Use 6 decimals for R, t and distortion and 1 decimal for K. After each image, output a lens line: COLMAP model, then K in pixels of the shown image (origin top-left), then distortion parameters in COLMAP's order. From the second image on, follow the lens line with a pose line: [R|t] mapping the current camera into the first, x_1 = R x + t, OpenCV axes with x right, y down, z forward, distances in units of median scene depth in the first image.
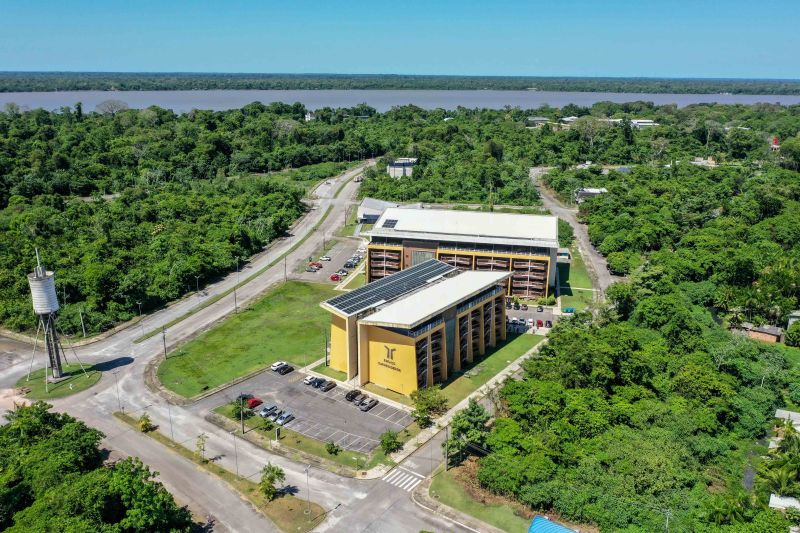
lens RADIAL K [[627.0, 0, 401.5], [0, 627.0, 263.6], [0, 0, 1]] dist [-0.008554, -0.000444]
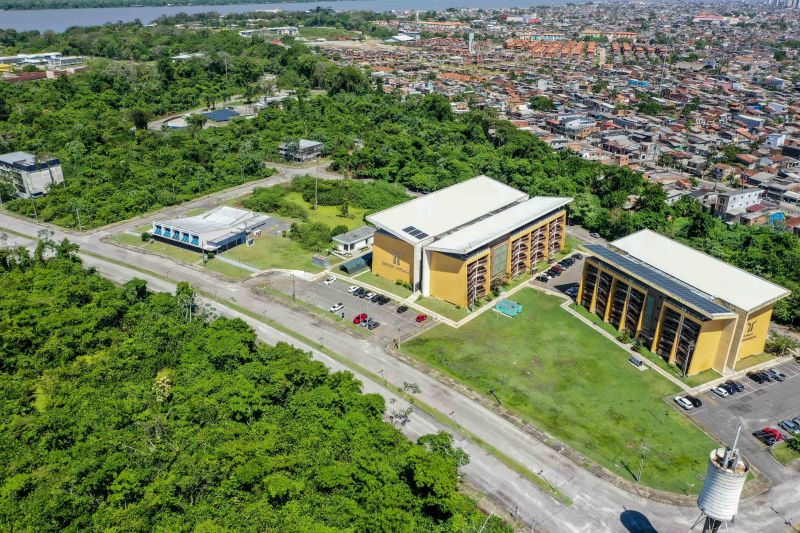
lens RADIAL K [[627.0, 0, 401.5], [0, 627.0, 263.6], [0, 0, 1]] dist [-0.008554, -0.000444]
pose [[0.476024, -0.358893, 0.802868, -0.660104], [0.252455, 0.930281, 0.266166, -0.233953], [-0.842418, 0.075987, 0.533440, 0.528692]]
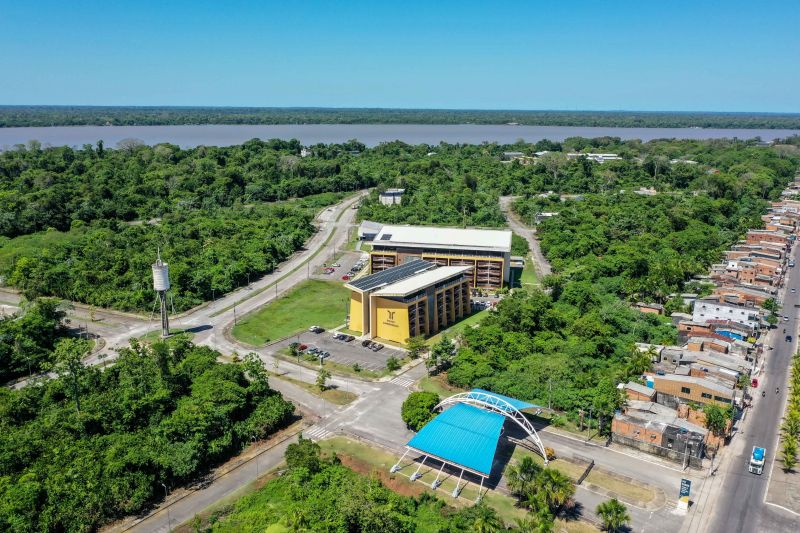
lens RADIAL K [[627.0, 0, 401.5], [0, 627.0, 263.6], [0, 0, 1]] dist [-0.008554, -0.000444]
pose [[0.999718, -0.005951, 0.023007, -0.015772], [0.007082, 0.998753, -0.049411, 0.053560], [-0.022684, 0.049560, 0.998514, -0.298608]]
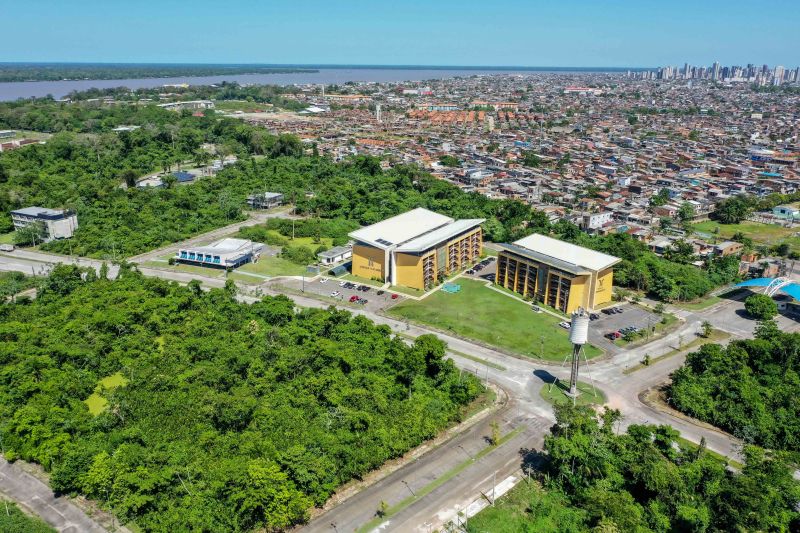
lens RADIAL K [[627.0, 0, 401.5], [0, 627.0, 263.6], [0, 0, 1]] dist [-0.008554, -0.000444]
pose [[0.327931, -0.293941, 0.897808, -1.028004], [0.268835, 0.940105, 0.209595, -0.250596], [-0.905643, 0.172629, 0.387312, 0.466537]]
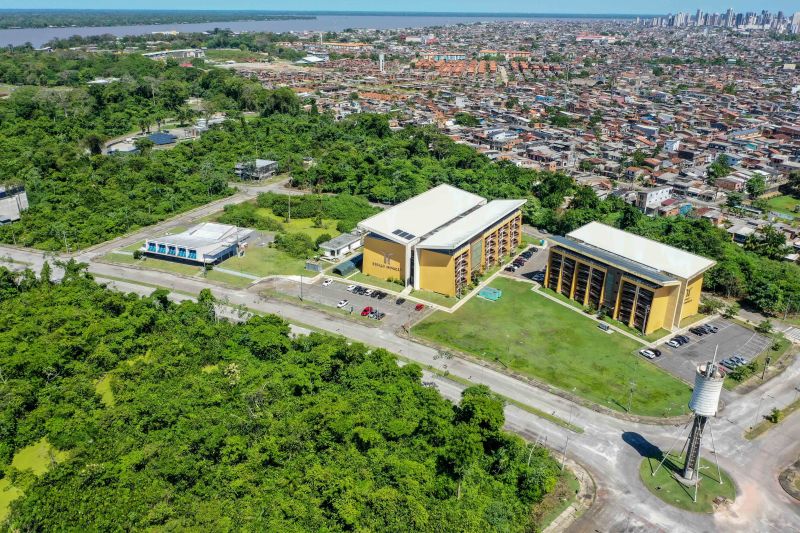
lens RADIAL K [[627.0, 0, 401.5], [0, 627.0, 263.6], [0, 0, 1]] dist [-0.008554, -0.000444]
pose [[0.326946, -0.361021, 0.873367, -0.803942], [0.268679, 0.921529, 0.280349, -0.269912], [-0.906045, 0.142996, 0.398289, 0.581327]]
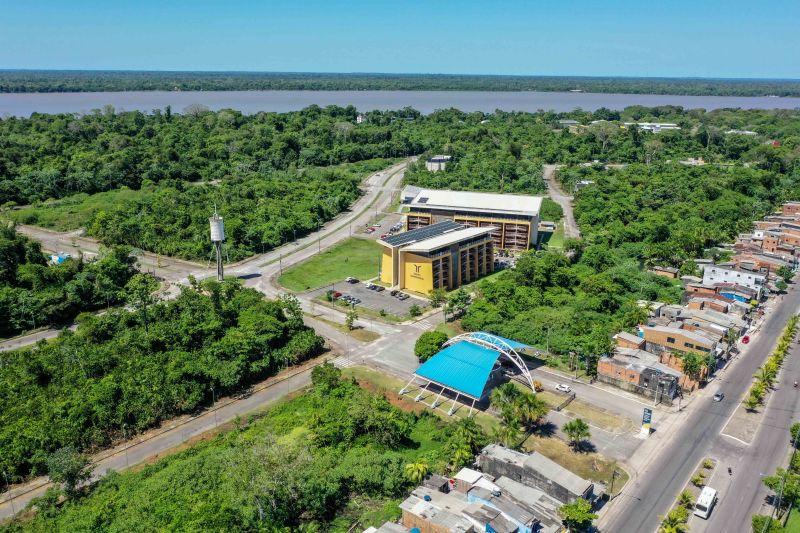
lens RADIAL K [[627.0, 0, 401.5], [0, 627.0, 263.6], [0, 0, 1]] dist [-0.008554, -0.000444]
pose [[0.997366, 0.023084, -0.068762, 0.031300], [-0.022985, 0.999733, 0.002238, 0.072261], [0.068795, -0.000652, 0.997631, -0.392181]]
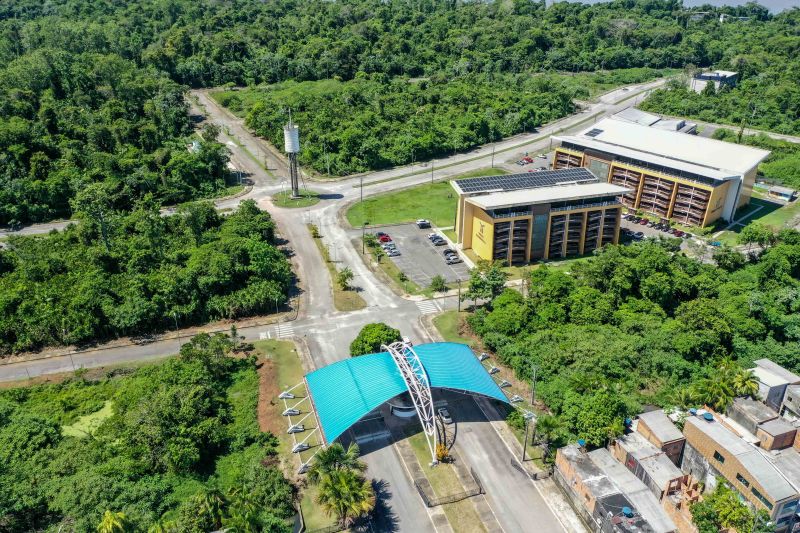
lens RADIAL K [[627.0, 0, 401.5], [0, 627.0, 263.6], [0, 0, 1]] dist [-0.008554, -0.000444]
pose [[0.815230, 0.256454, -0.519261, 0.304285], [-0.168522, 0.962858, 0.210962, -0.016881], [0.554076, -0.084476, 0.828169, -0.088446]]
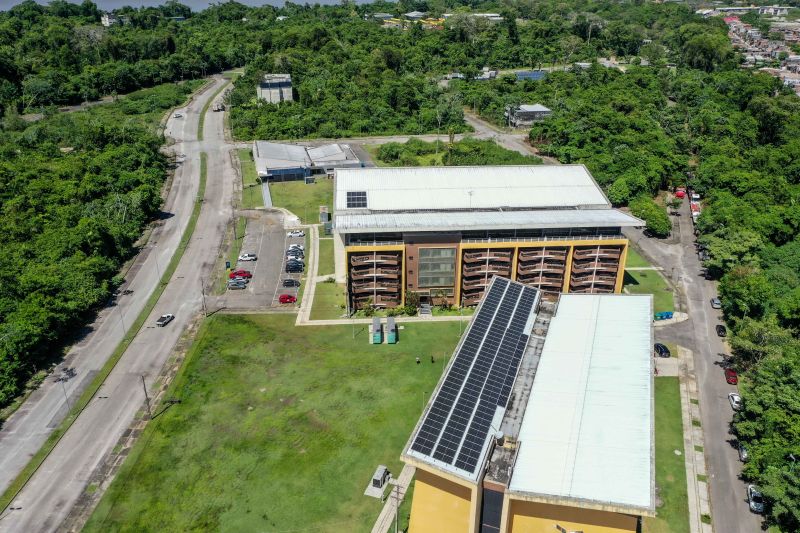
lens RADIAL K [[627.0, 0, 401.5], [0, 627.0, 263.6], [0, 0, 1]] dist [-0.008554, -0.000444]
pose [[0.955235, -0.128025, 0.266714, -0.141844], [0.086287, 0.982885, 0.162760, -0.091945], [-0.282987, -0.132460, 0.949933, 0.344035]]
